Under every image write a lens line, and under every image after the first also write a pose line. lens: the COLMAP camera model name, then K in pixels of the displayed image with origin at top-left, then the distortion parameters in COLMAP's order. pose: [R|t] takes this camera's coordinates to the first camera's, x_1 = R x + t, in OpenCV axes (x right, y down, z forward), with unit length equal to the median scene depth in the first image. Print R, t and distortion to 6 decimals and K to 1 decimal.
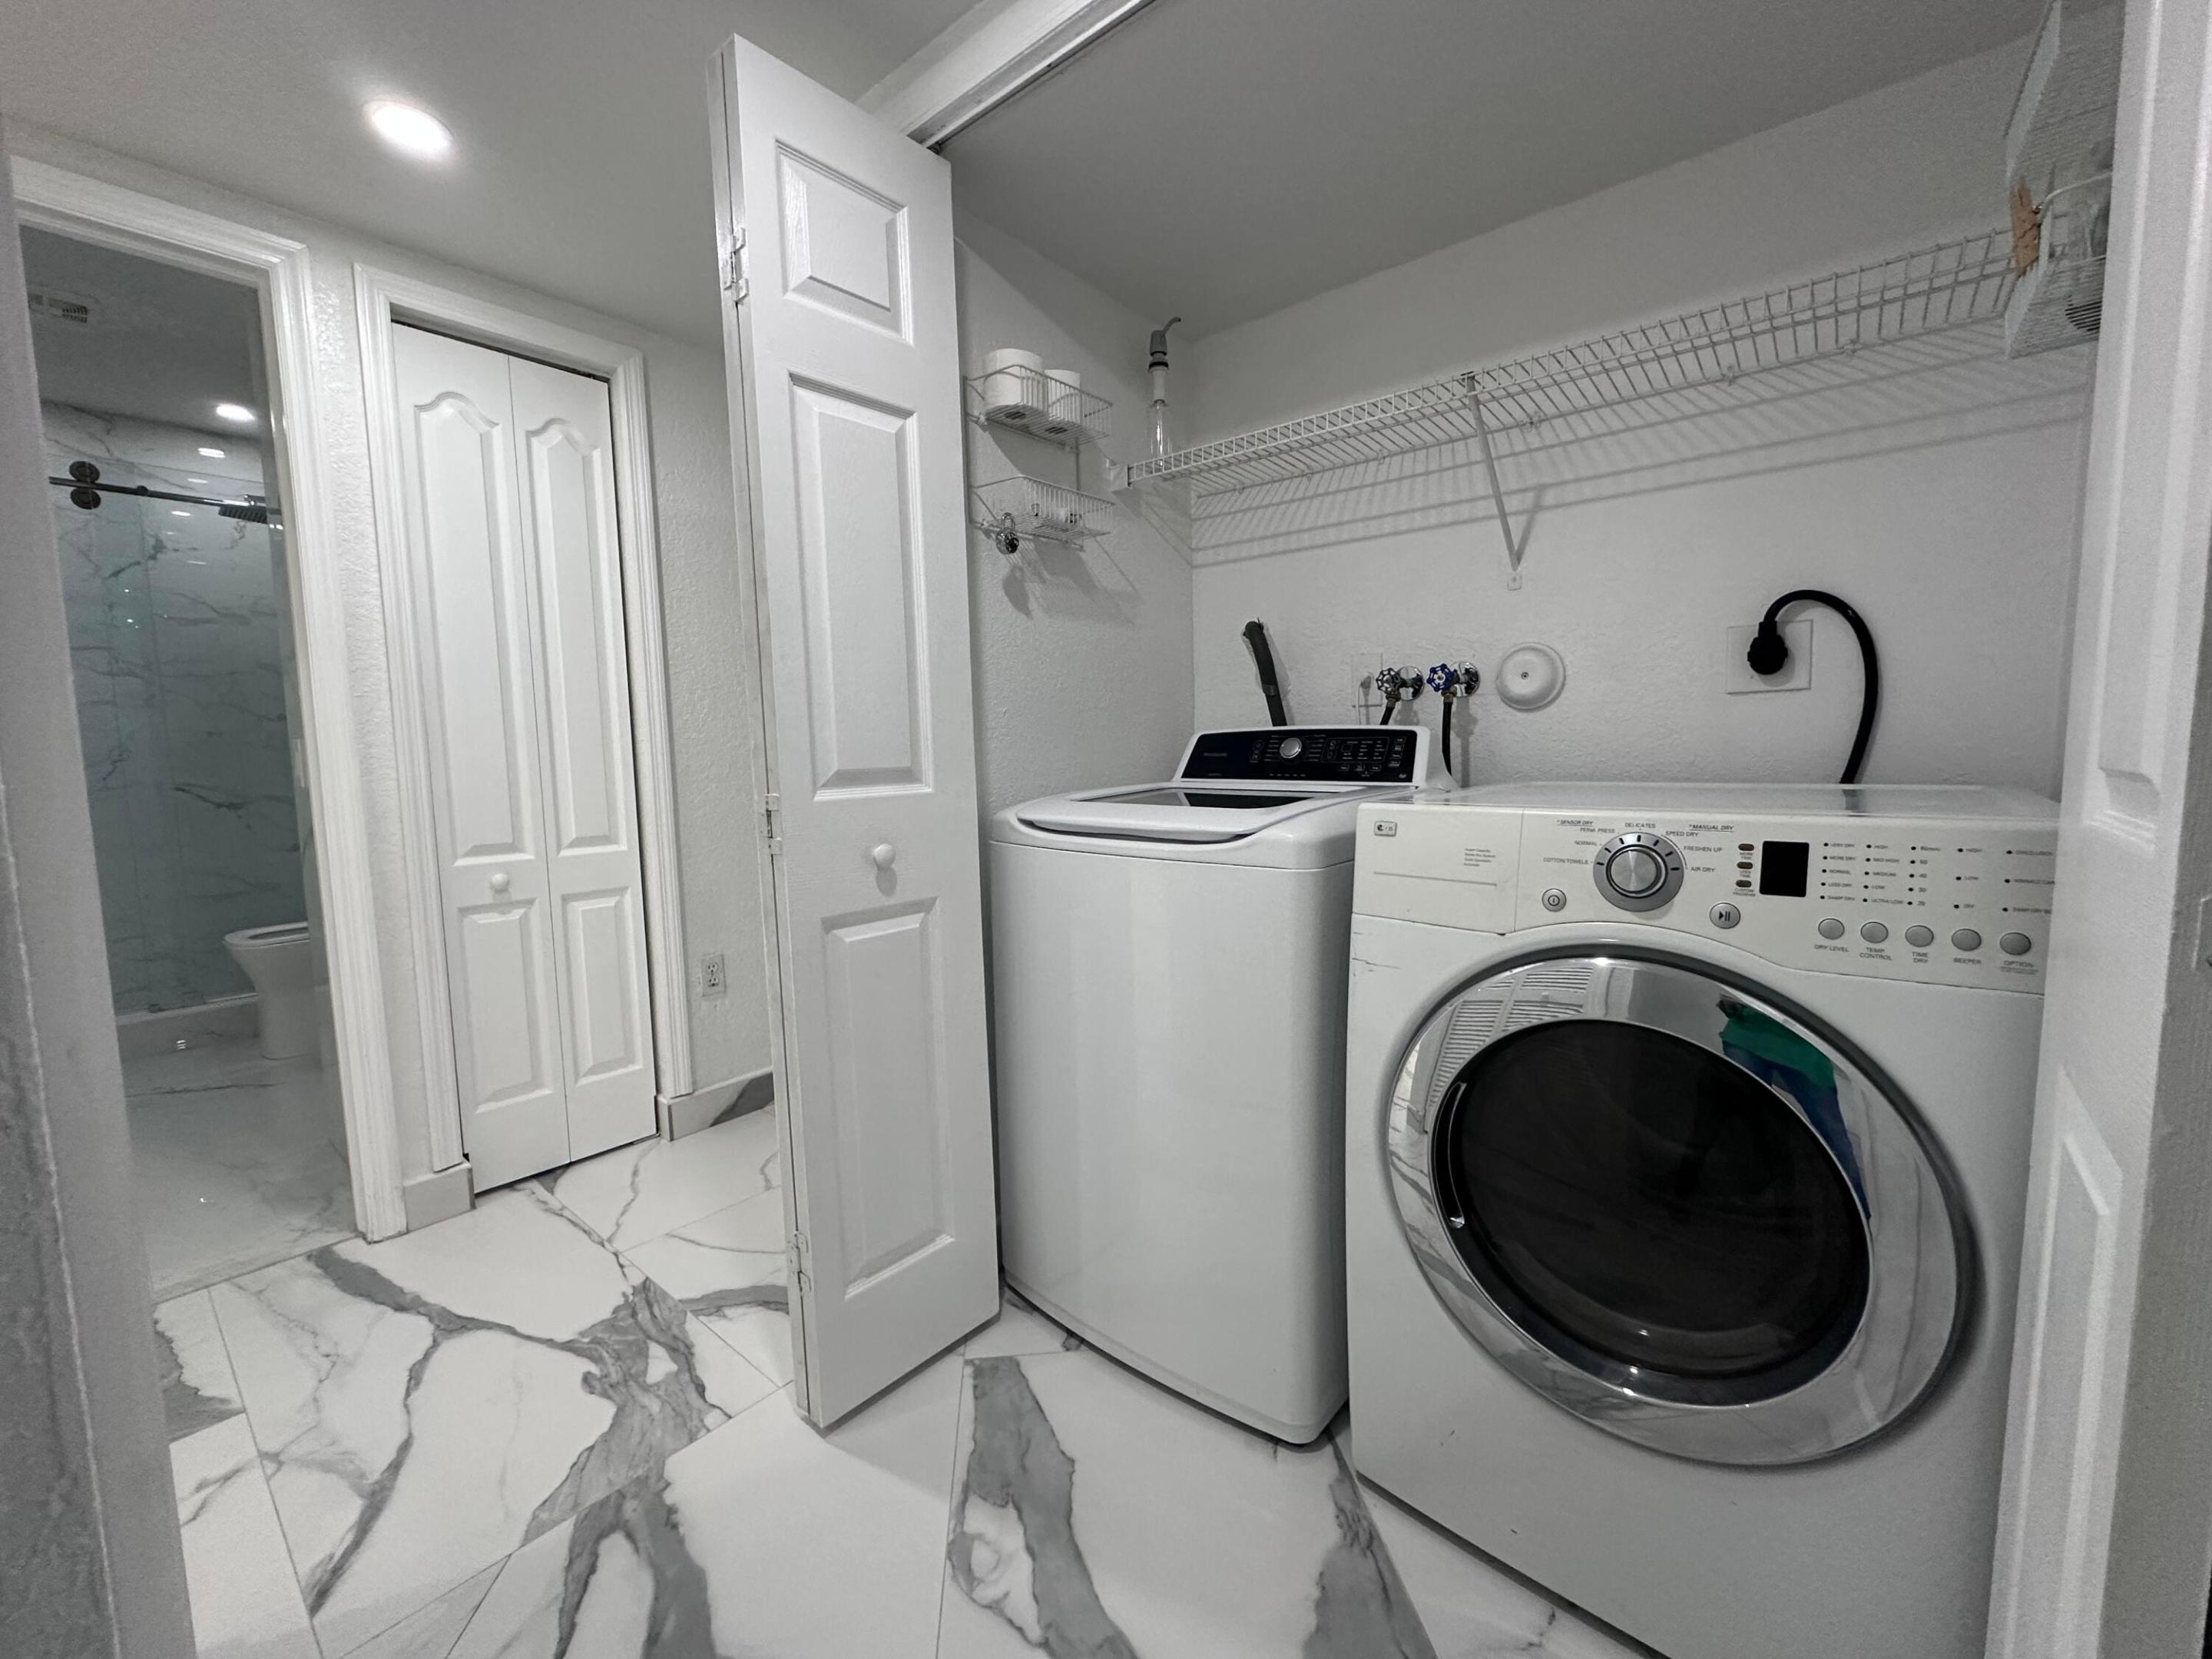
lens RADIAL K [[885.2, 0, 1108.1], [0, 885.2, 829.7], [0, 0, 1]] dist [-0.003106, 0.000574]
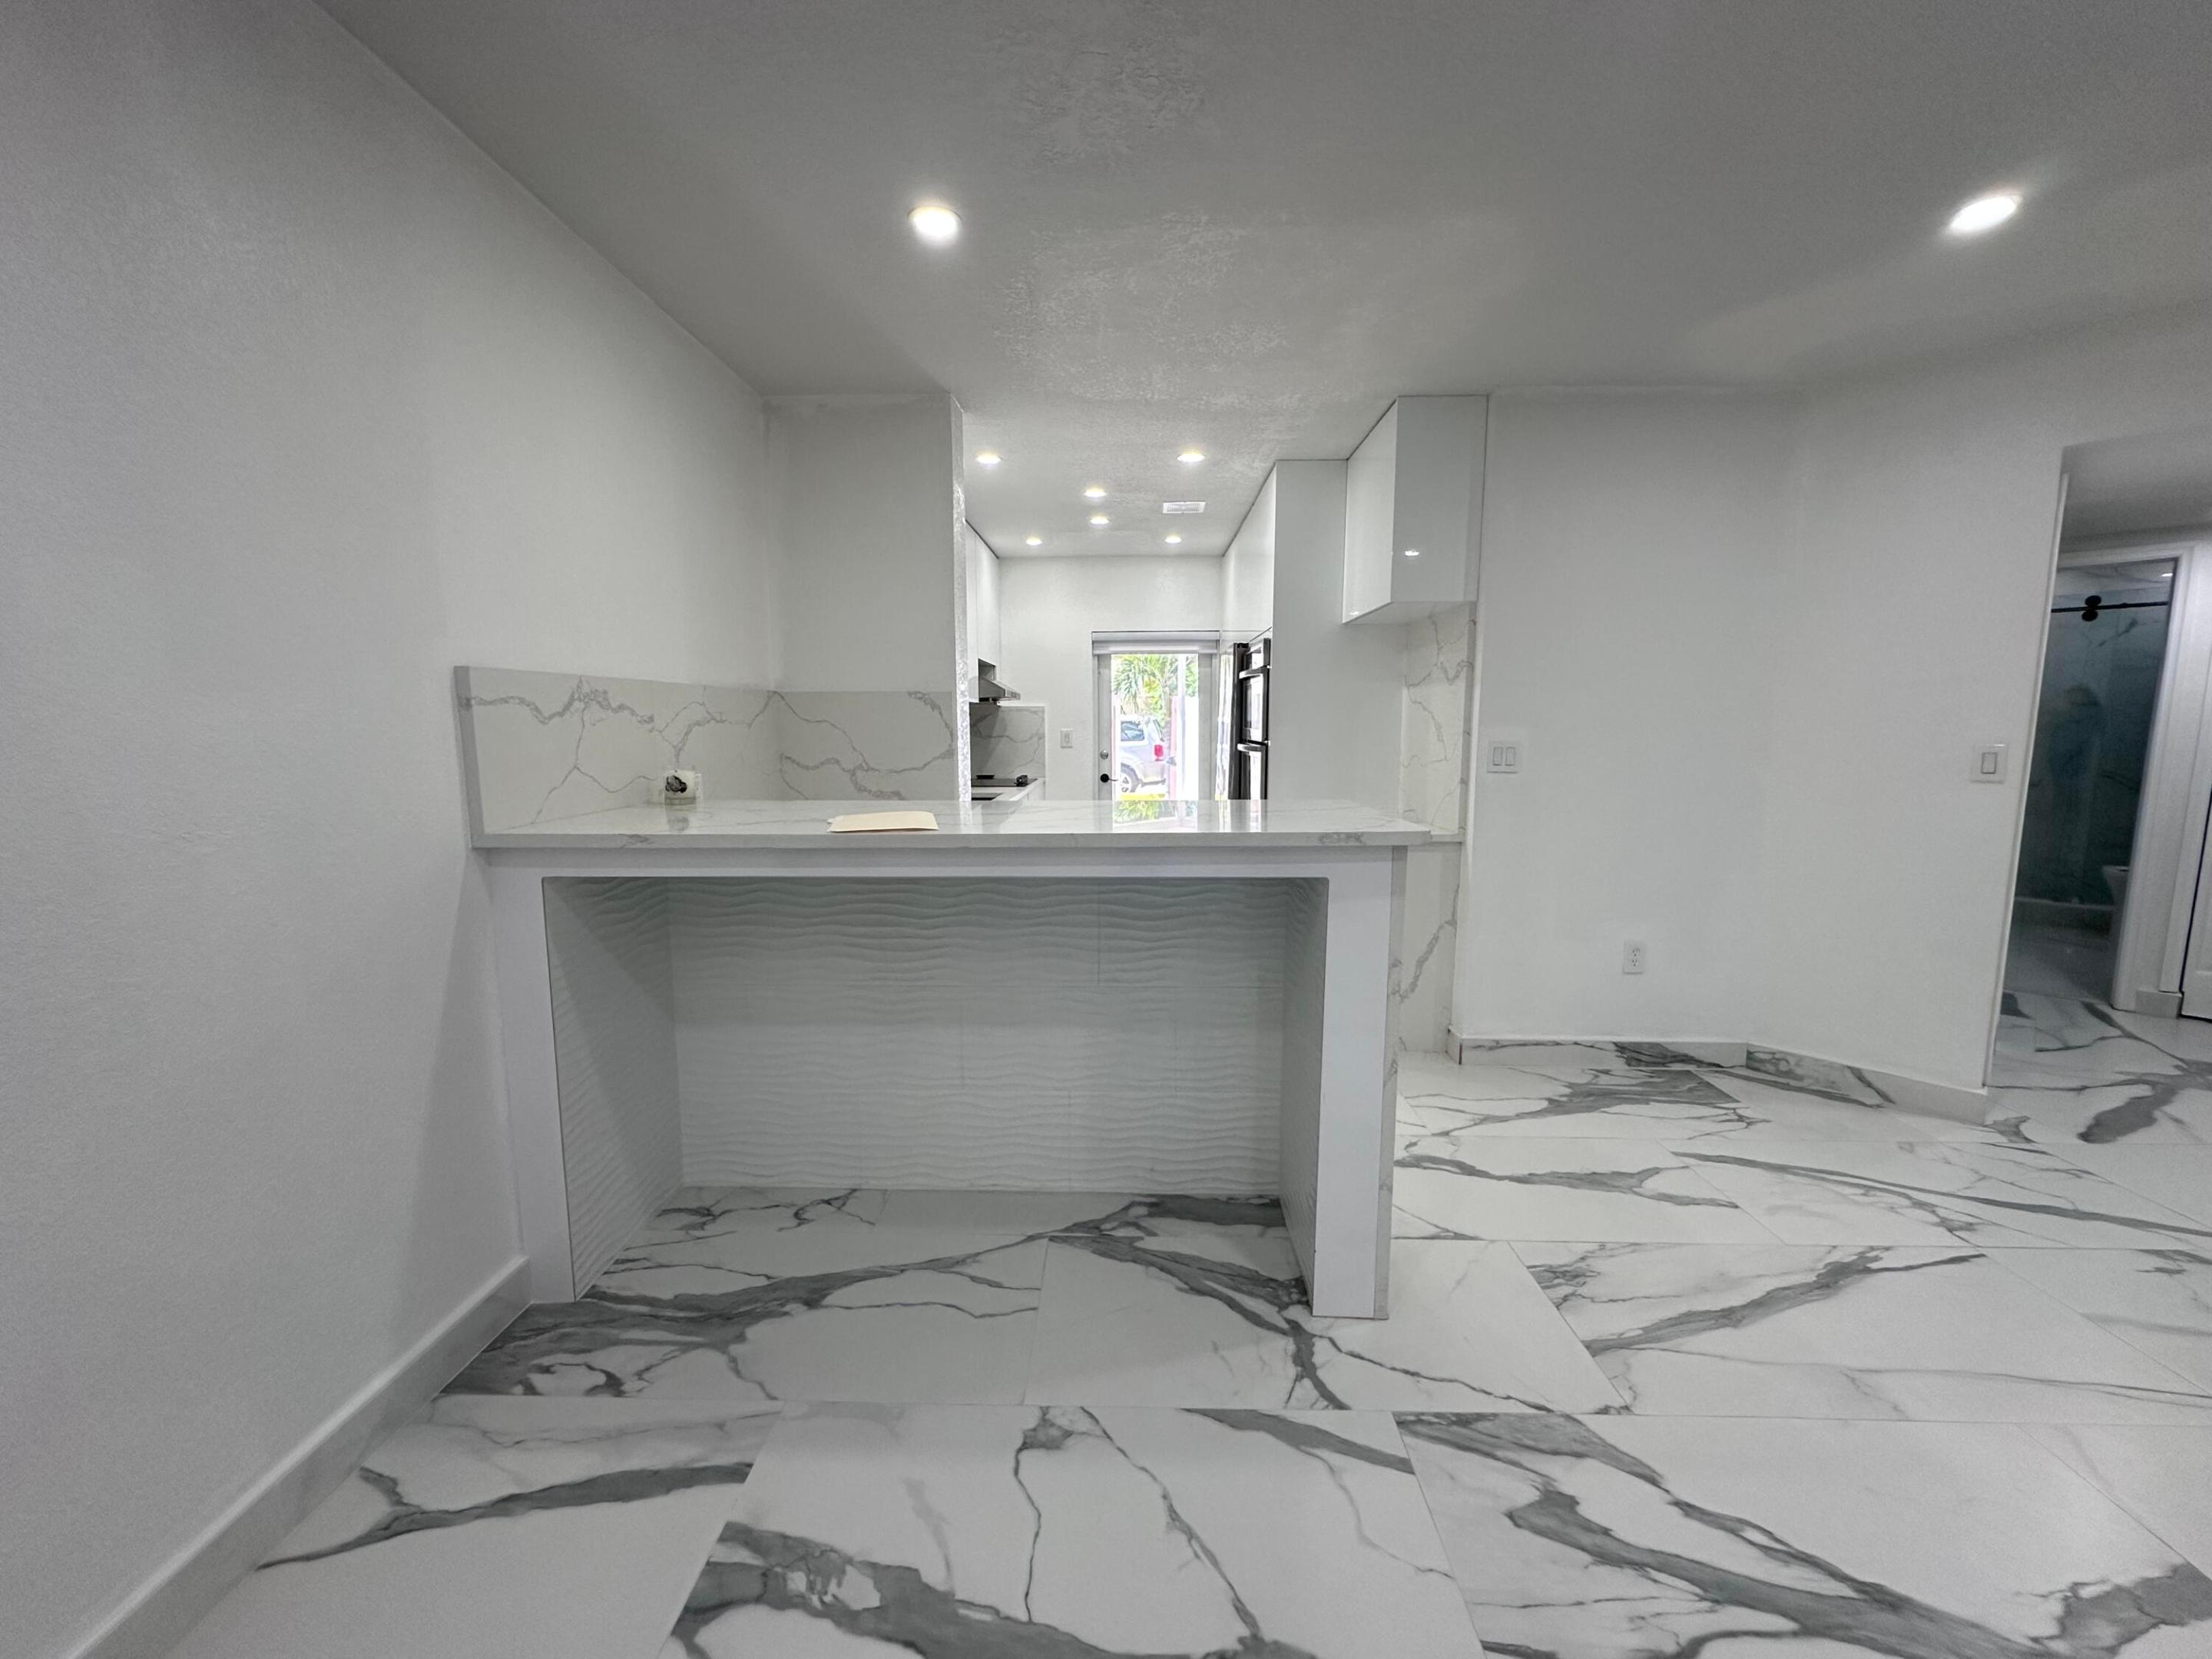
lens RADIAL K [[885.2, 0, 1108.1], [0, 885.2, 829.7], [0, 0, 1]] dist [-0.003106, 0.000574]
pose [[-0.116603, 0.137897, -0.983559, 1.531799], [-0.091857, 0.984572, 0.148929, -0.045542], [0.988922, 0.107713, -0.102137, -1.263556]]
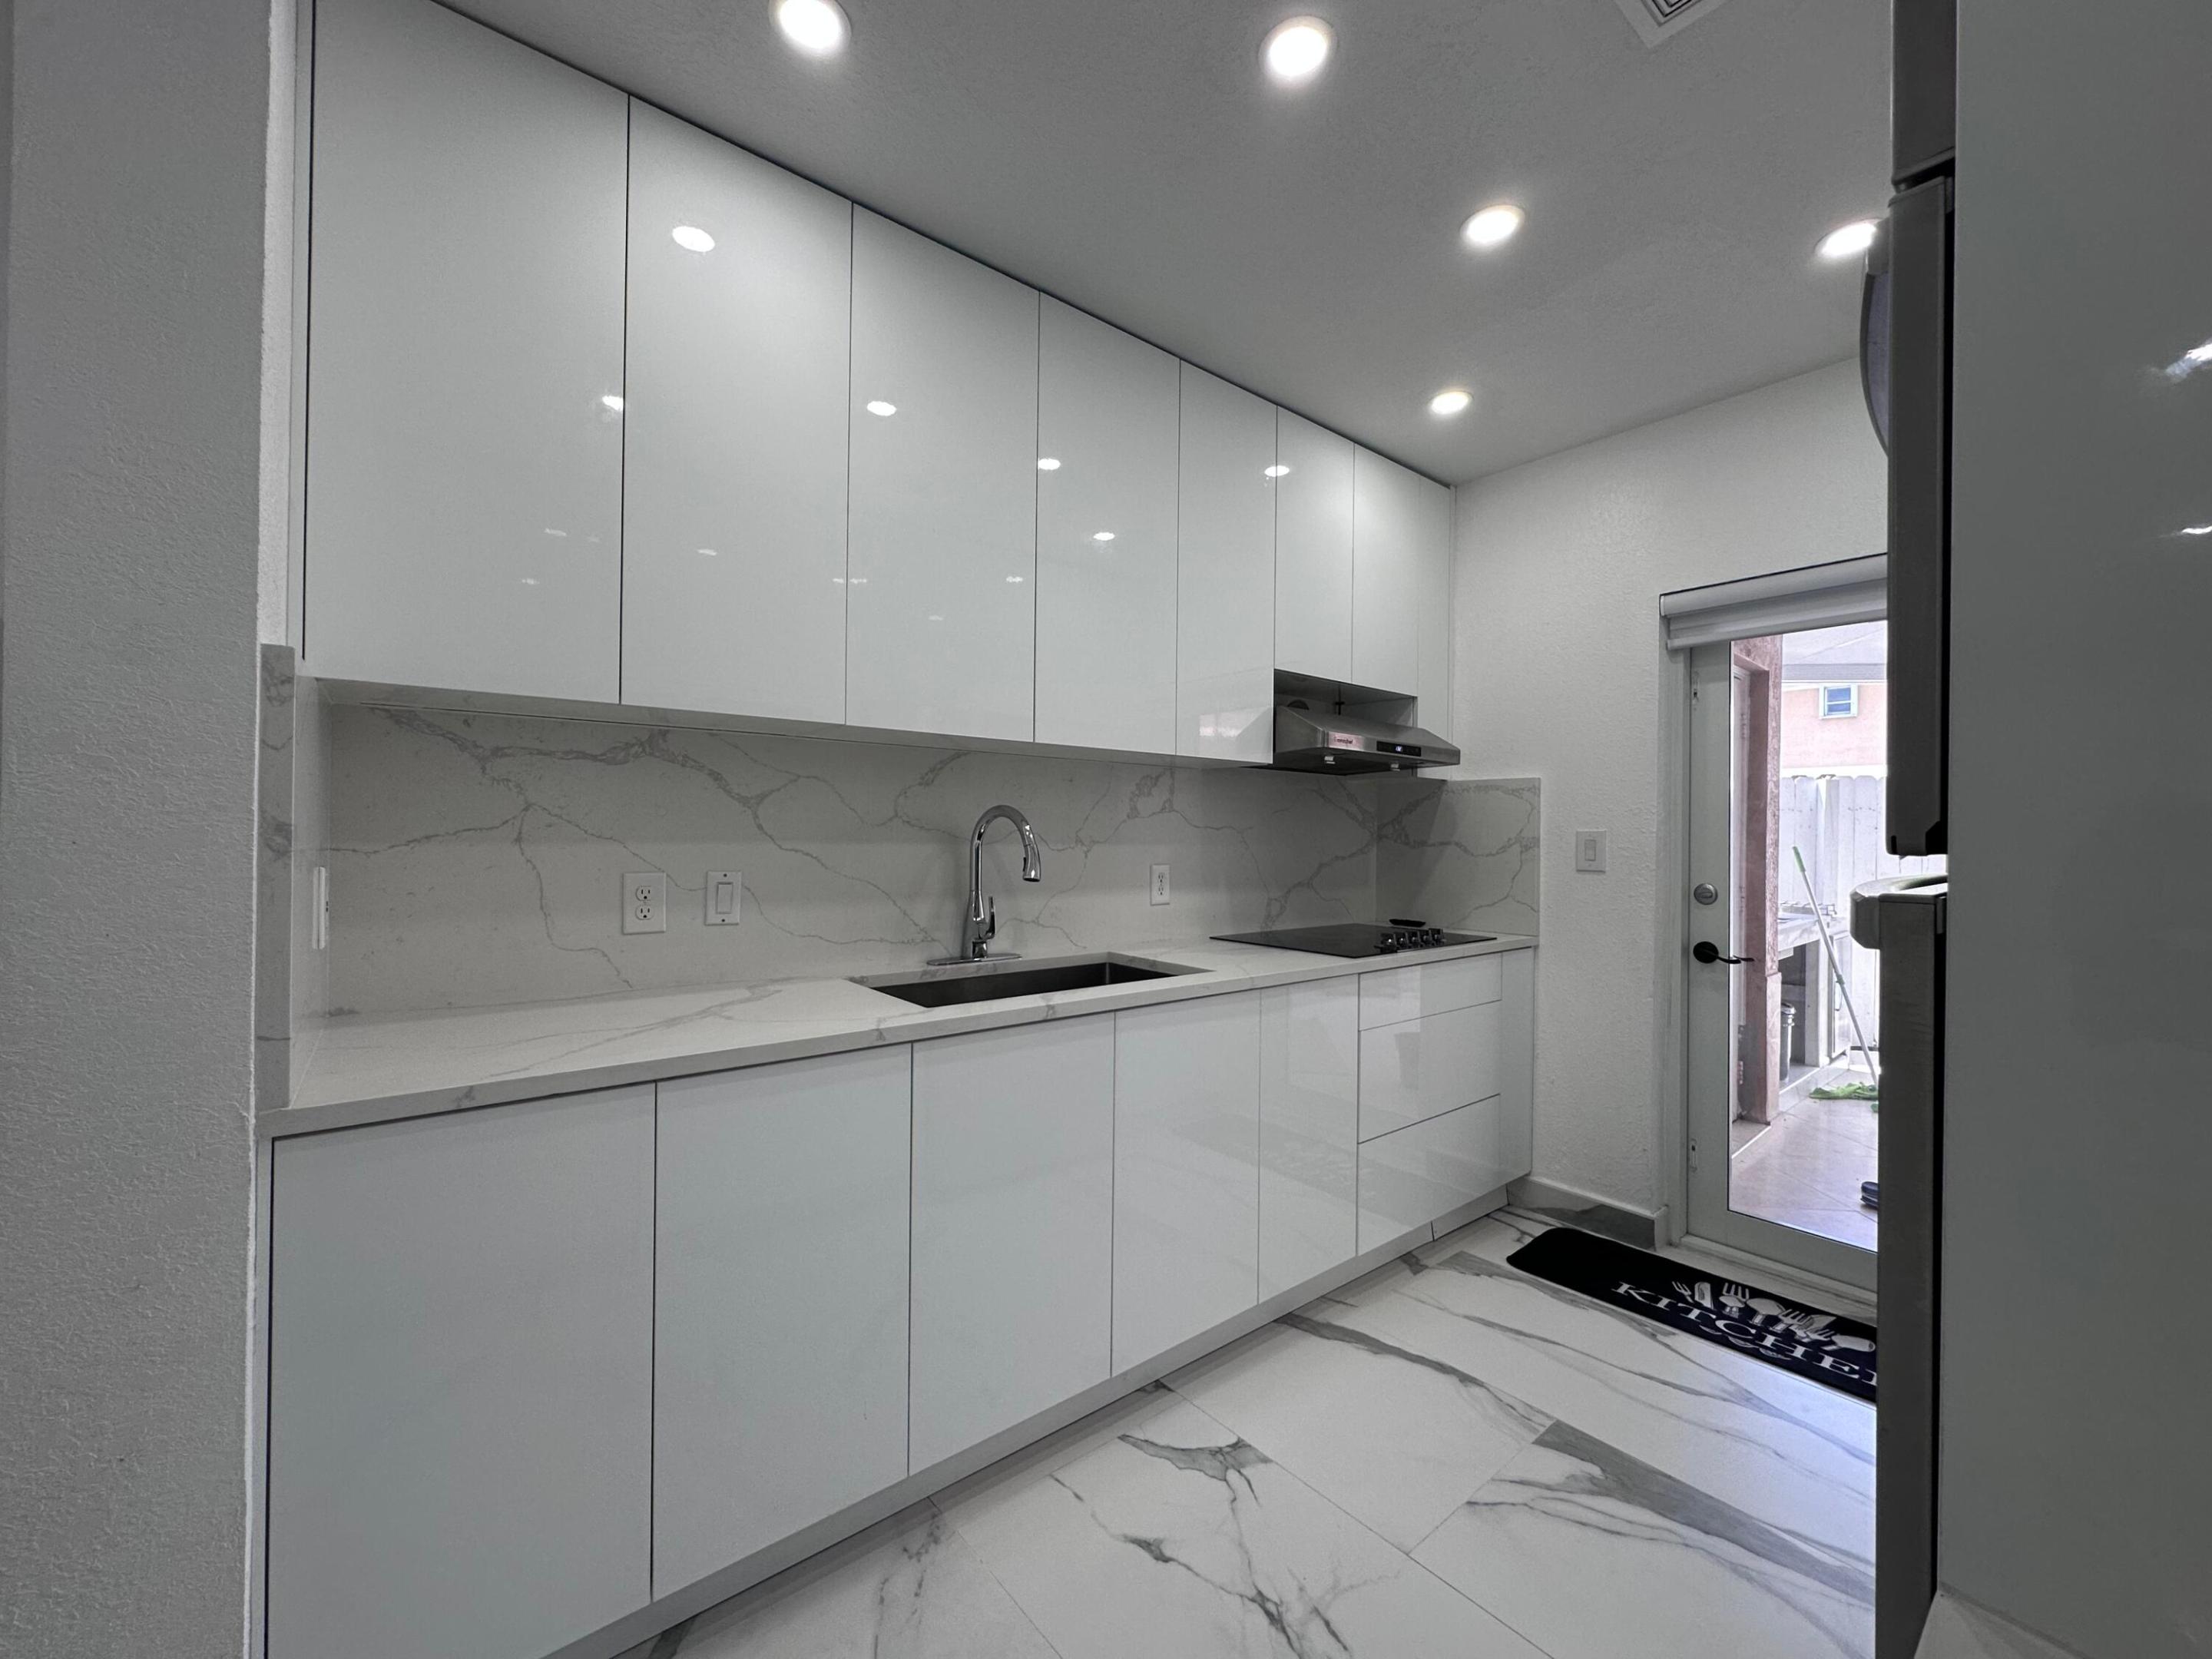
lens RADIAL K [[885.2, 0, 1108.1], [0, 885.2, 829.7], [0, 0, 1]] dist [-0.003106, 0.000574]
pose [[-0.828986, 0.004540, -0.559252, -0.467946], [-0.050599, 0.995257, 0.083084, 0.019106], [0.556976, 0.097173, -0.824824, -1.042124]]
